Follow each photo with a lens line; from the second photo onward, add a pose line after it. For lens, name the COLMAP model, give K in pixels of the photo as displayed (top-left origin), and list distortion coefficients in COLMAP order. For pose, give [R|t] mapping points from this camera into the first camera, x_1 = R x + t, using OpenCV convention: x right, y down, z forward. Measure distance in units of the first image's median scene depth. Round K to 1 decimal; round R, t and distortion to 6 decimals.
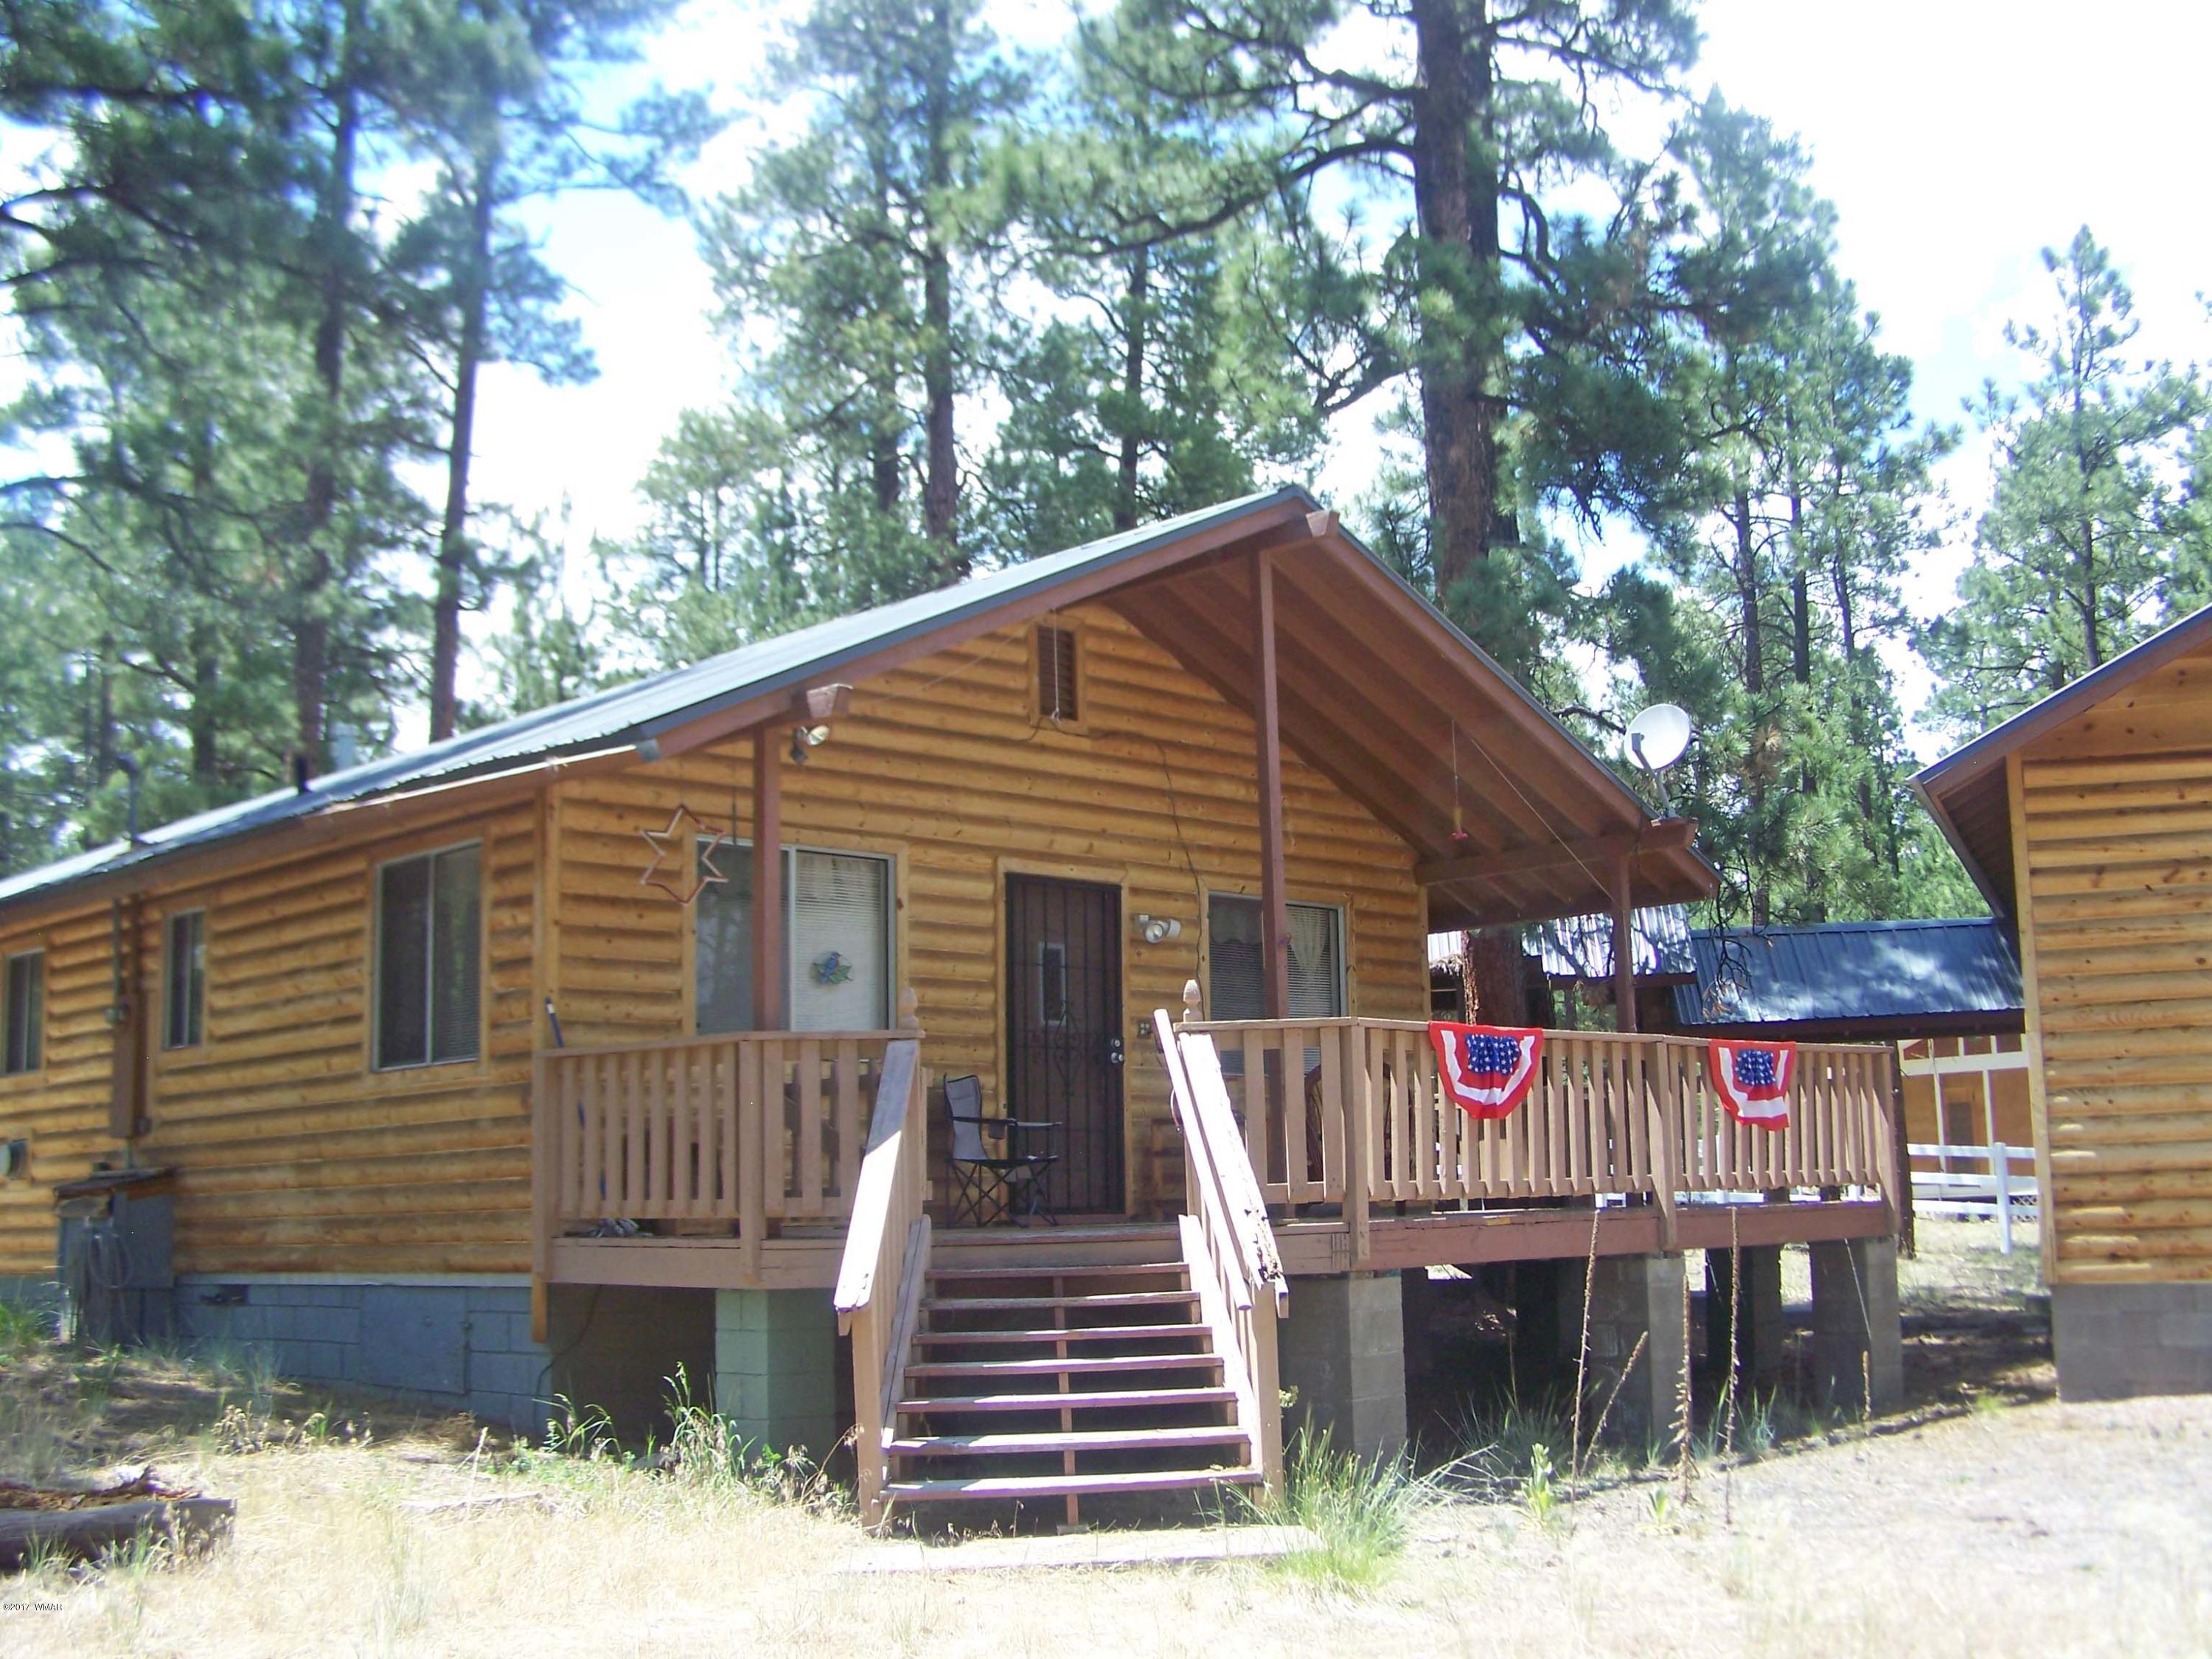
lens RADIAL K [[2463.7, 0, 1106.0], [0, 2463.7, 829.5], [0, 0, 1]] dist [-0.008457, 0.005853]
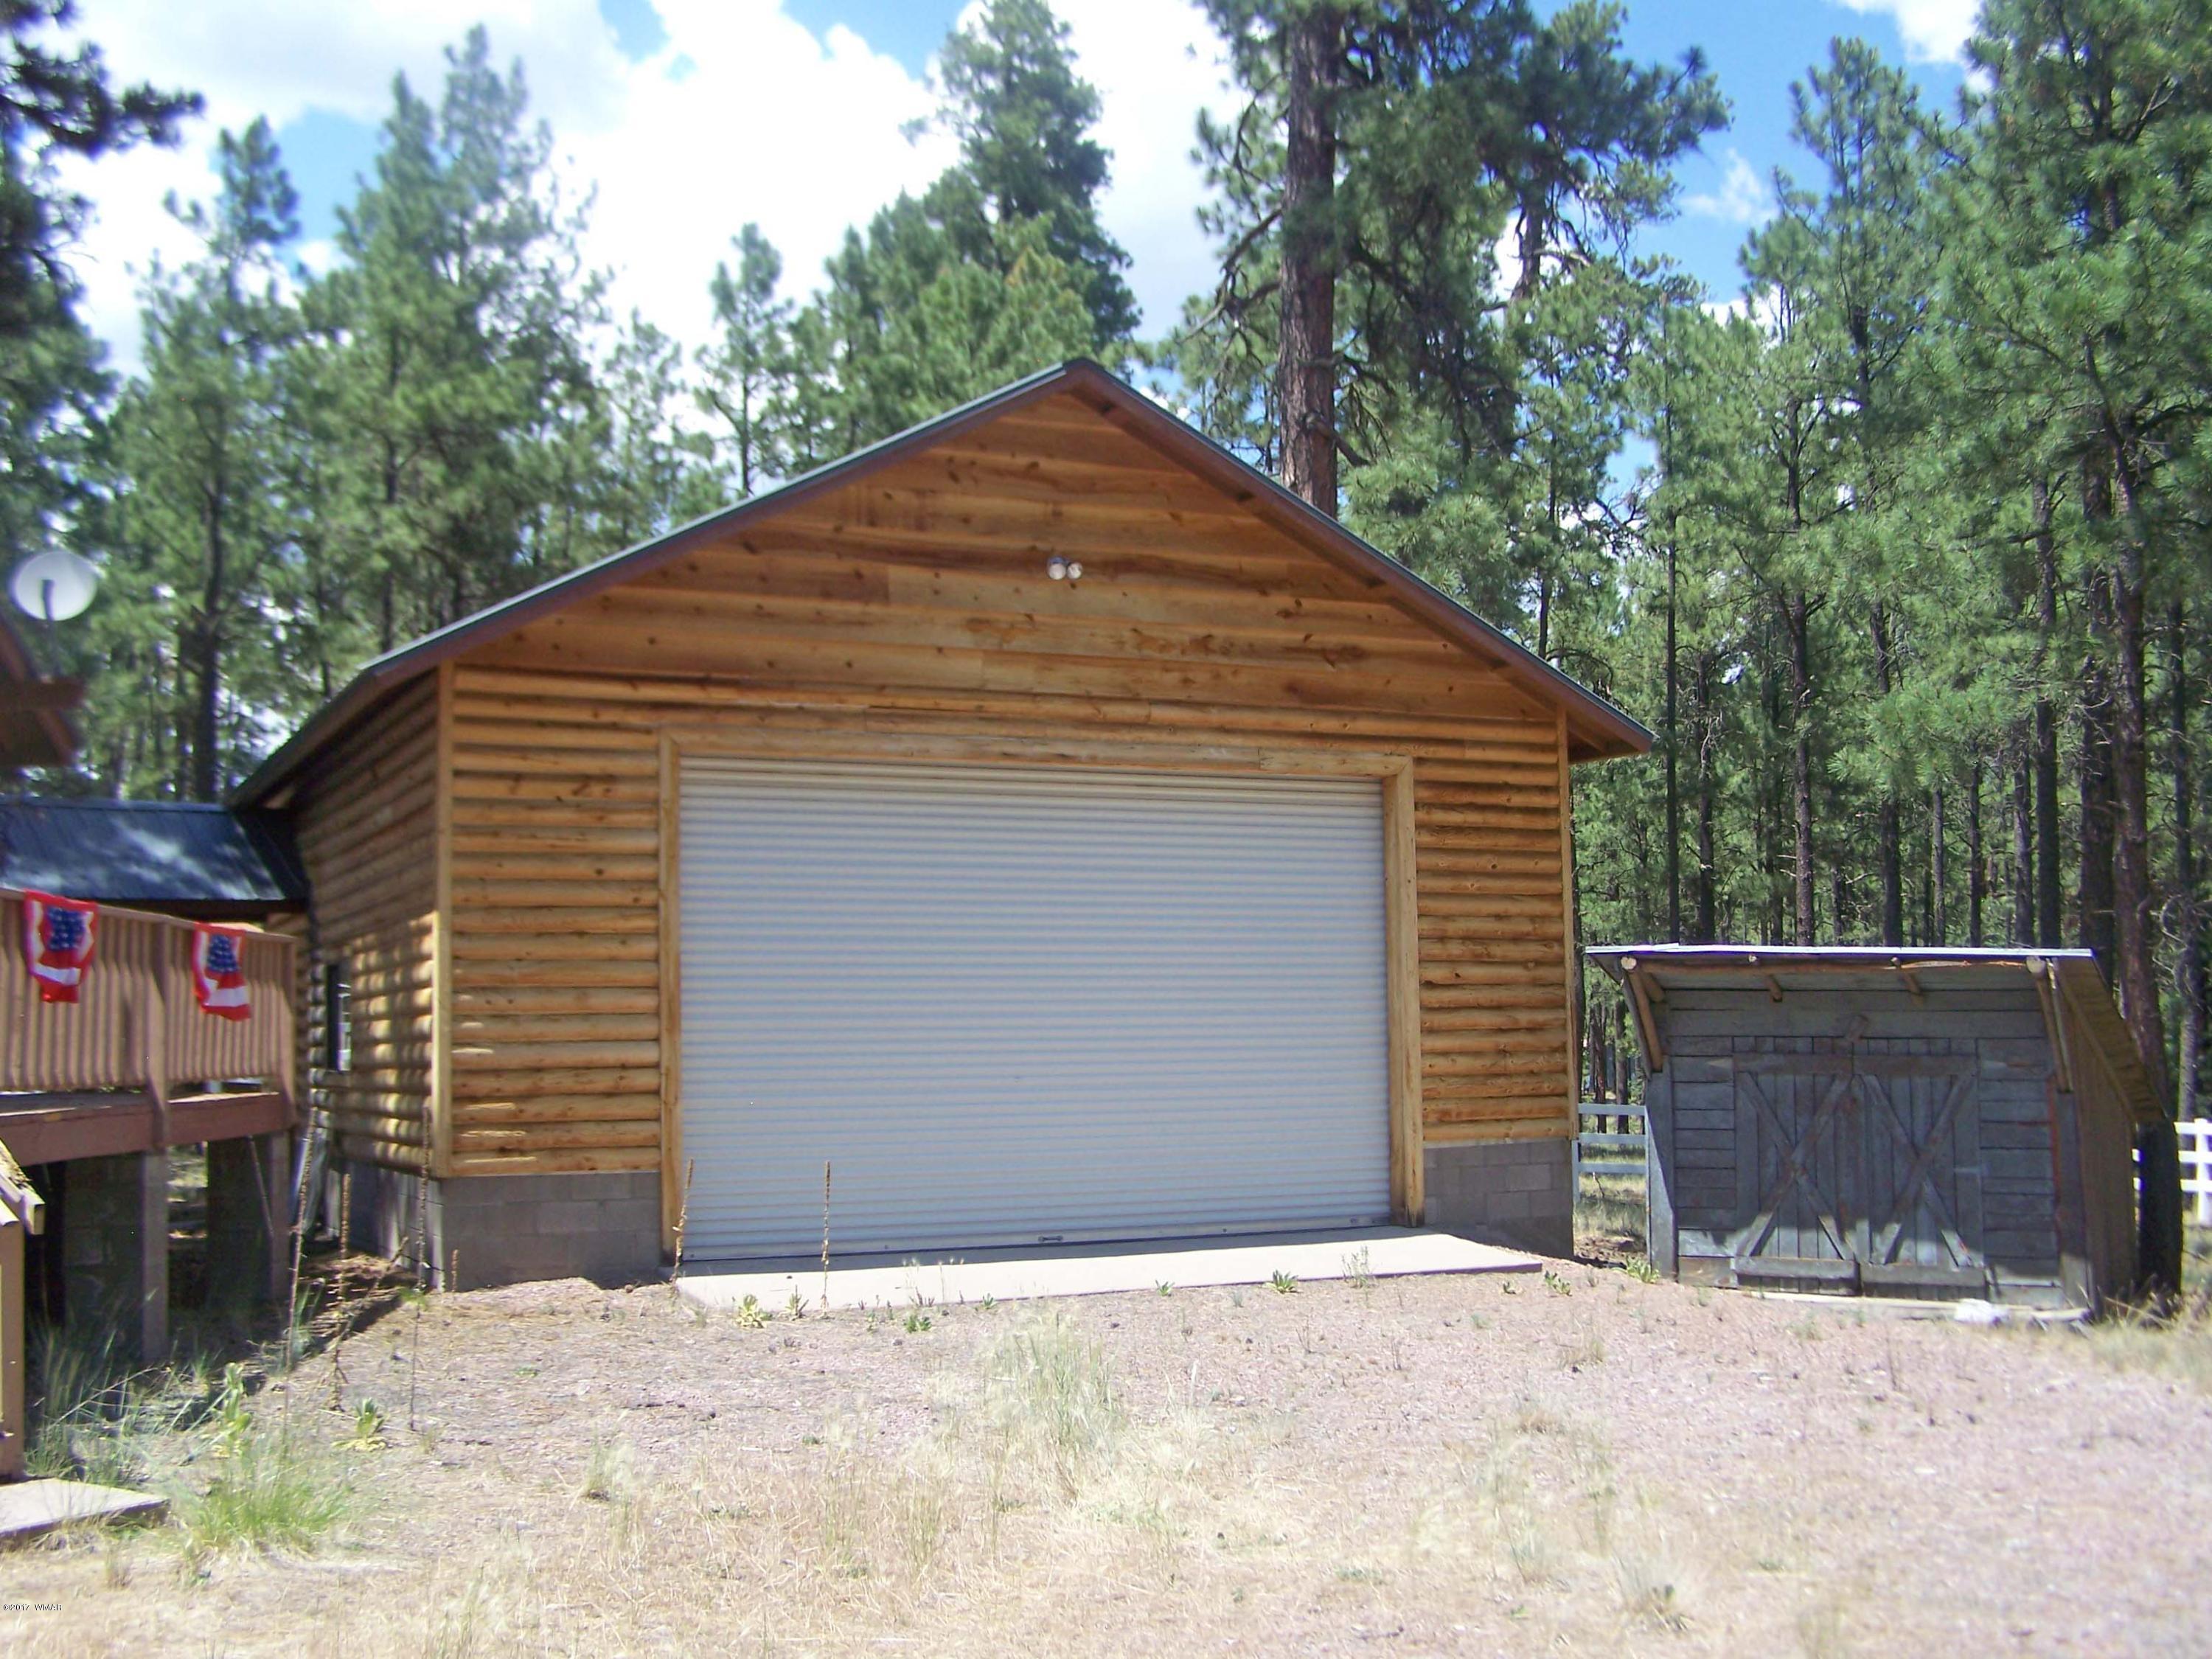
lens RADIAL K [[2532.7, 0, 1106.0], [0, 2532.7, 829.5], [0, 0, 1]] dist [-0.130705, 0.070301]
pose [[0.686605, 0.076170, 0.723030, -0.187132], [-0.109965, 0.993935, -0.000285, 0.011434], [-0.718666, -0.079312, 0.690817, 0.095924]]
